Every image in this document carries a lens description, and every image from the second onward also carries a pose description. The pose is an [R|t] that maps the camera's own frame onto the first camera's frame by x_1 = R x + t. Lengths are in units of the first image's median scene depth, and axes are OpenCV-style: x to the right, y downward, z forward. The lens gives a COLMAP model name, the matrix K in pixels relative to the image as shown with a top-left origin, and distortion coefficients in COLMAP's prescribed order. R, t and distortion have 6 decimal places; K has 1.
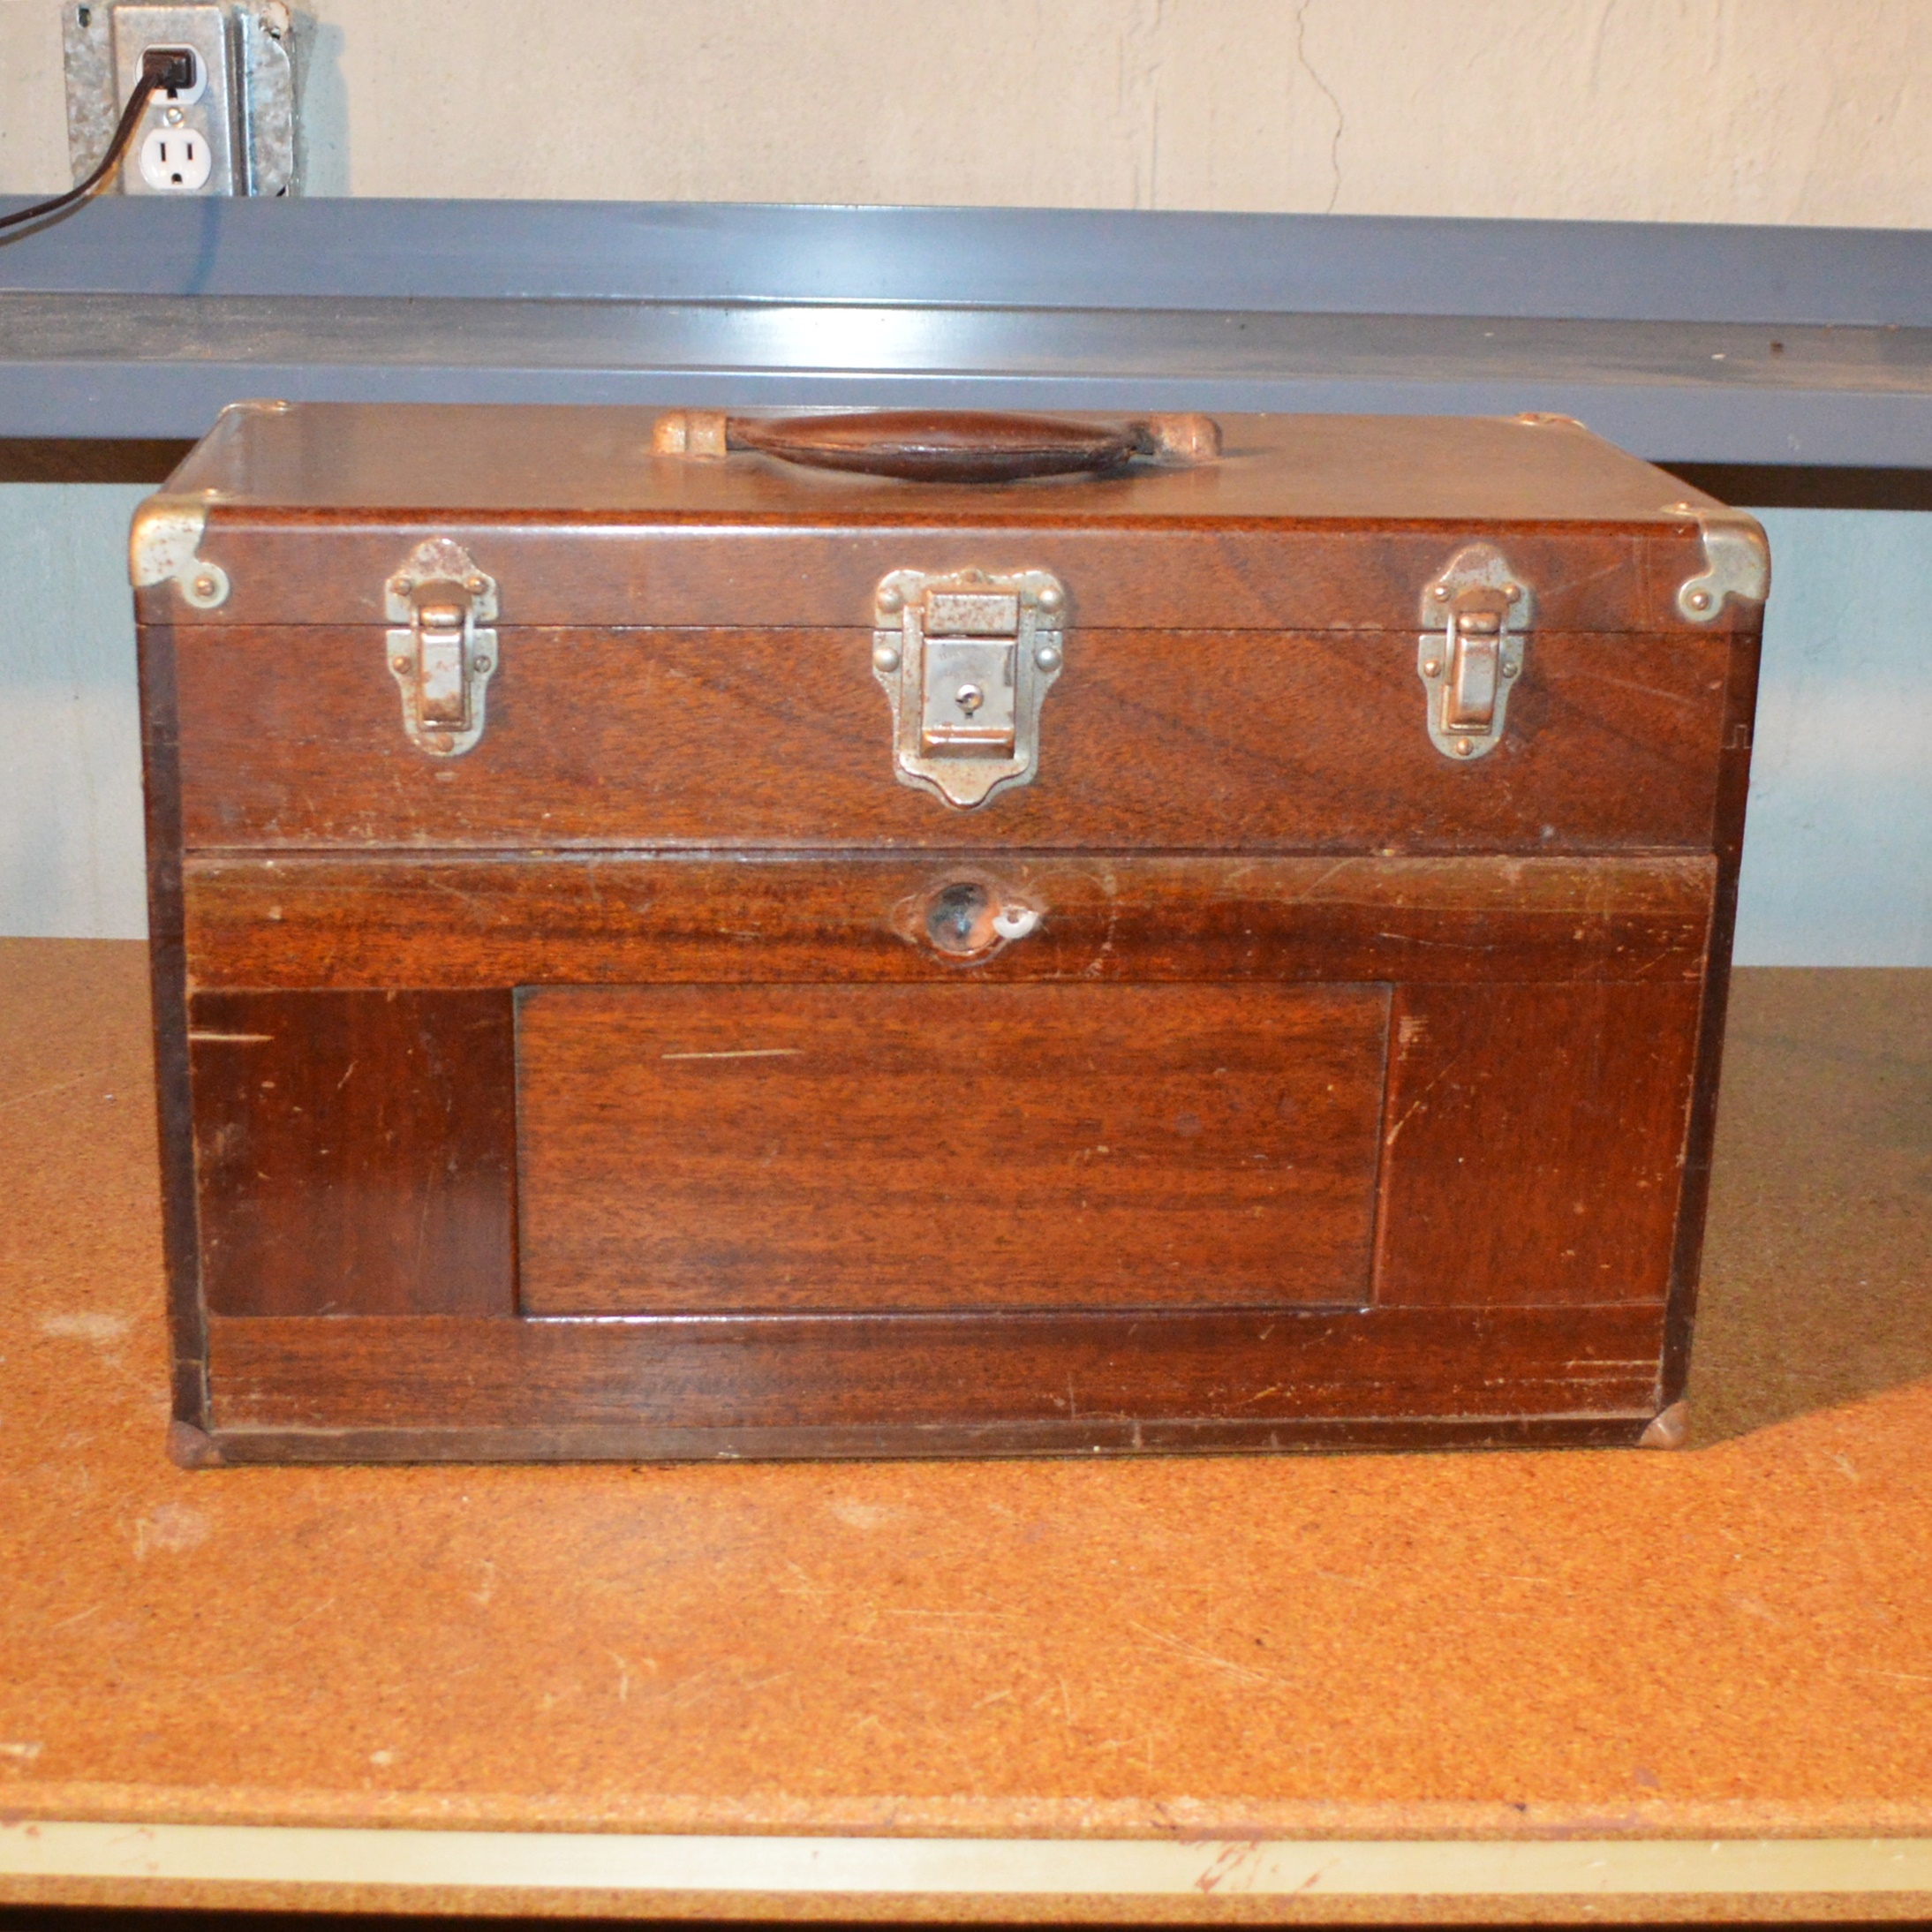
lens RADIAL K [[3237.6, 0, 919.5], [0, 3237.6, 870.0], [0, 0, 1]] dist [-0.066937, -0.025141]
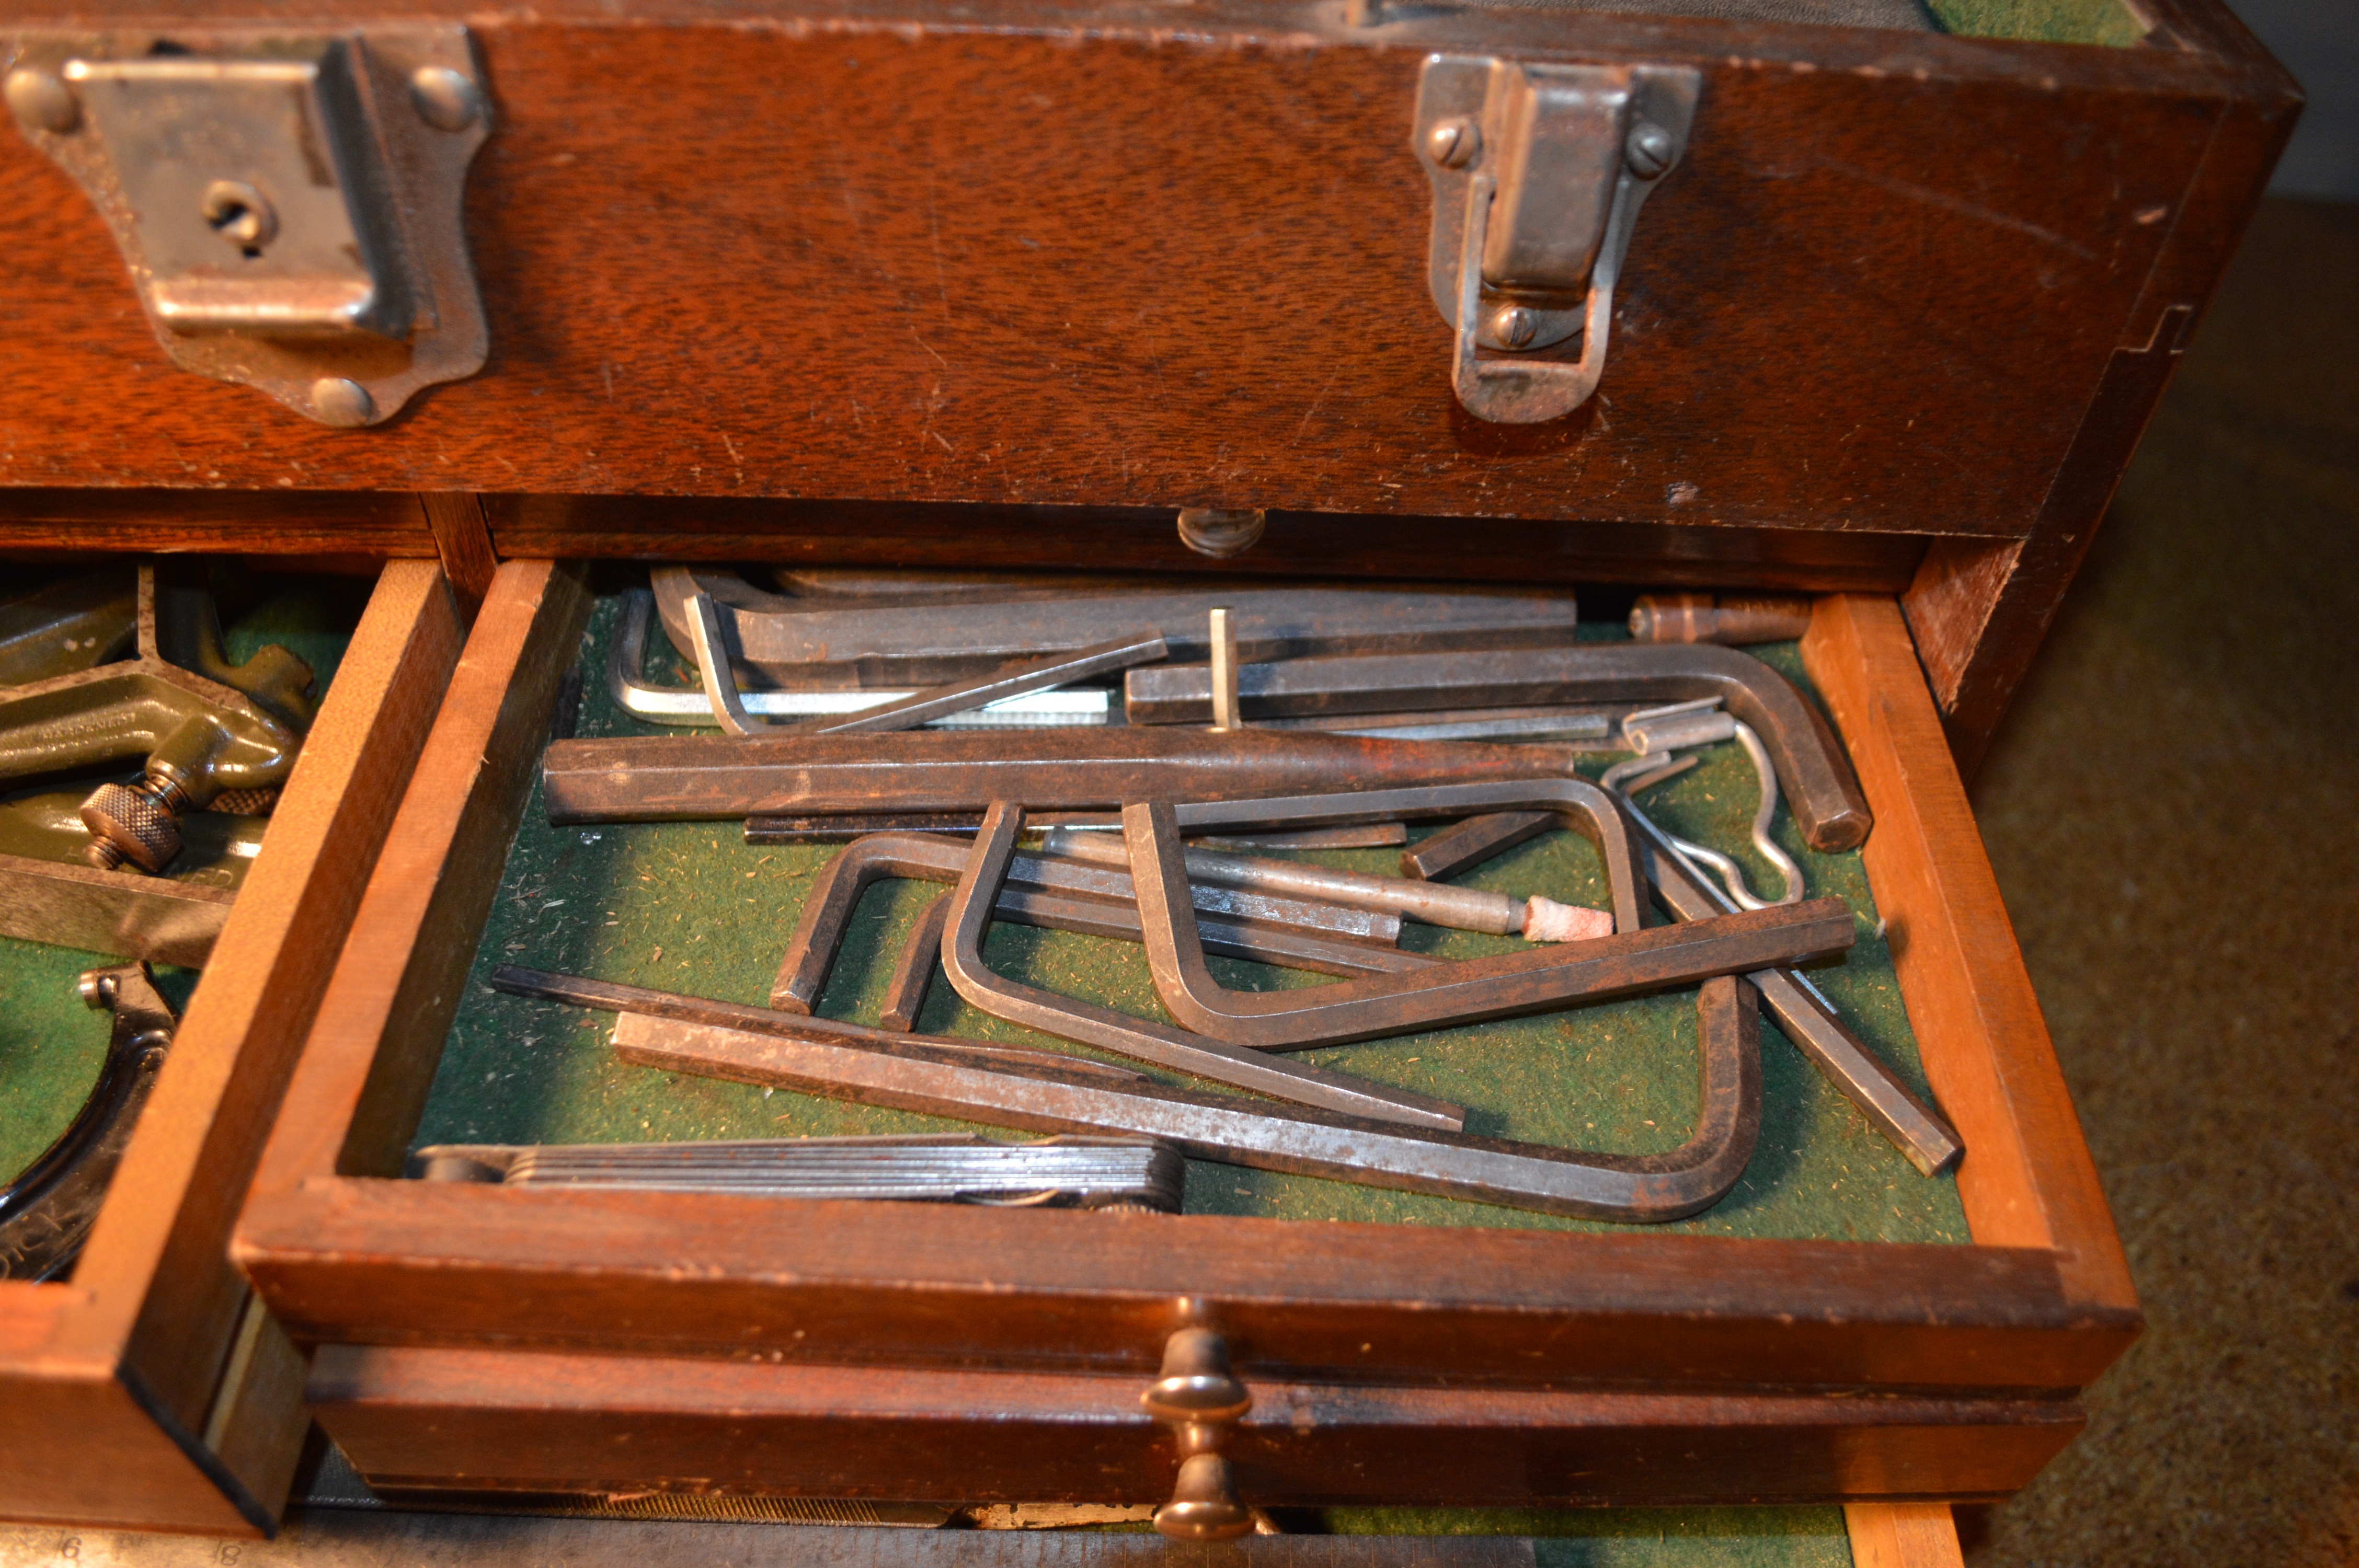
lens RADIAL K [[1830.5, 0, 1178.4], [0, 1830.5, 775.1], [0, 0, 1]] dist [-0.085872, 0.007356]
pose [[0.997471, 0.063246, -0.032441, 0.137639], [-0.037928, 0.859568, 0.509612, -0.106202], [0.060116, -0.507092, 0.859793, 0.771939]]
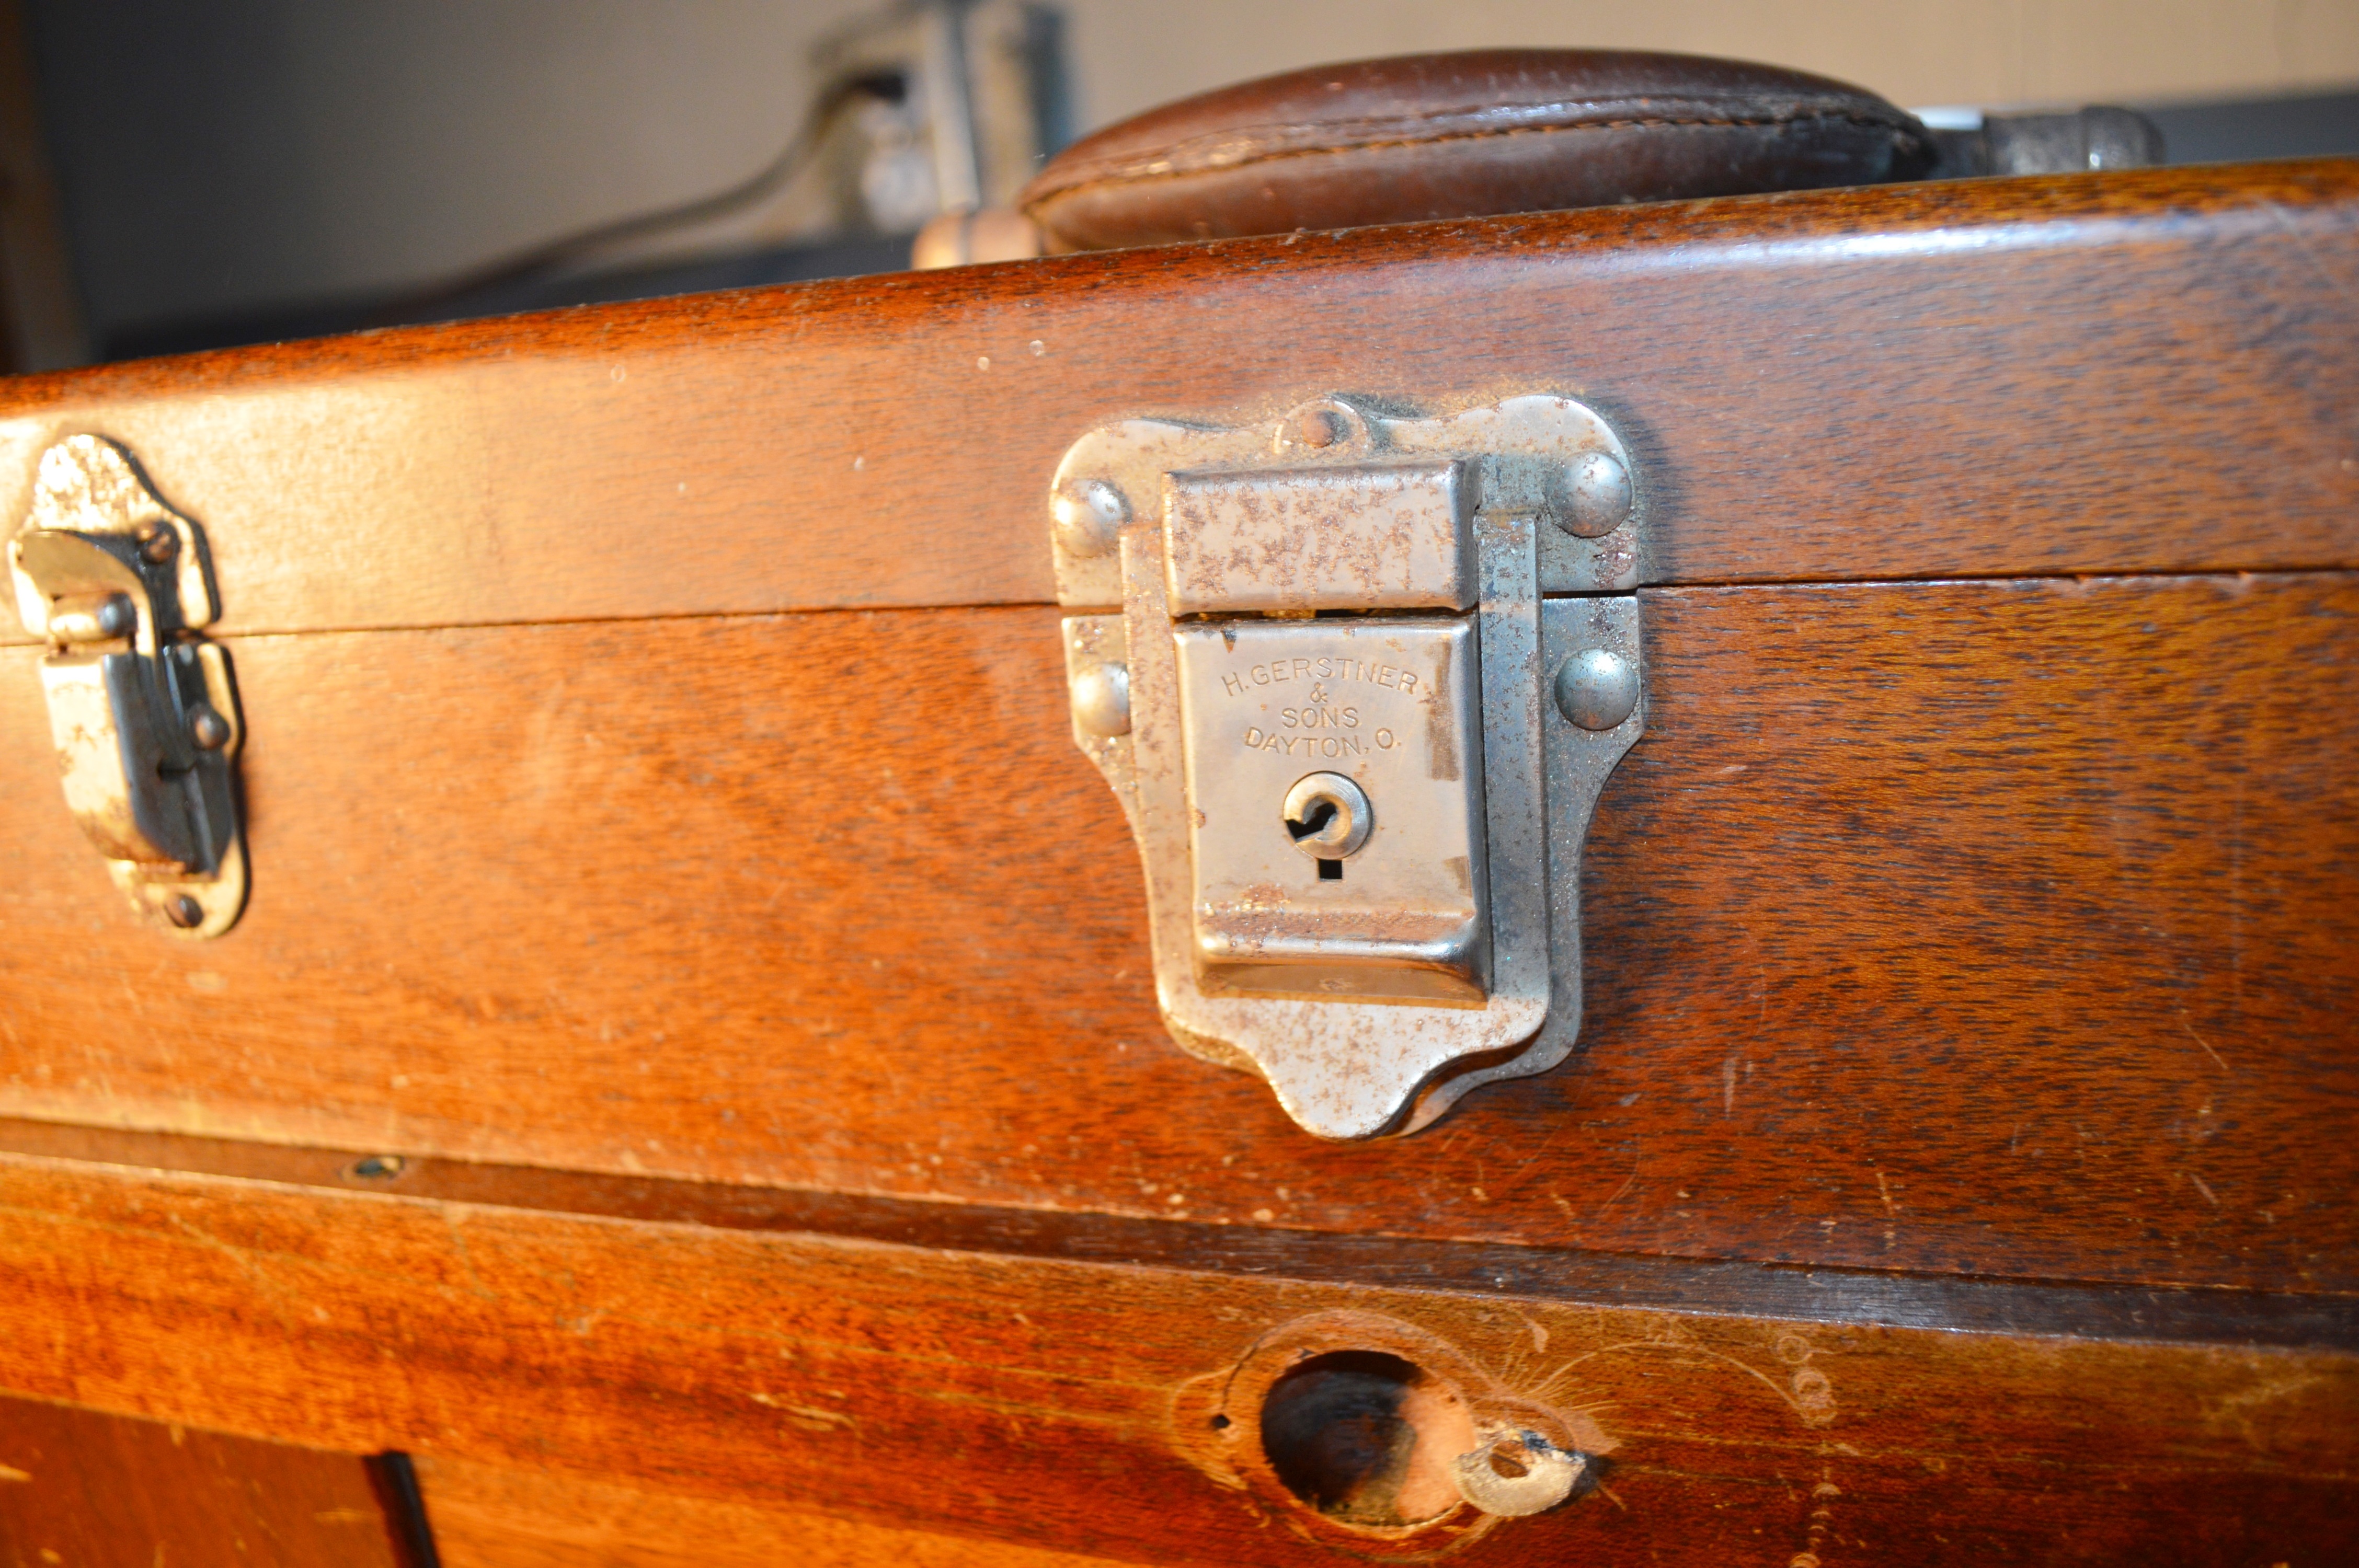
lens RADIAL K [[1822.7, 0, 1180.2], [0, 1822.7, 795.6], [0, 0, 1]] dist [-0.087485, 0.003300]
pose [[0.921769, 0.001328, -0.387737, 0.069612], [-0.009430, 0.999775, -0.018992, -0.050484], [0.387624, 0.021163, 0.921575, 0.814742]]
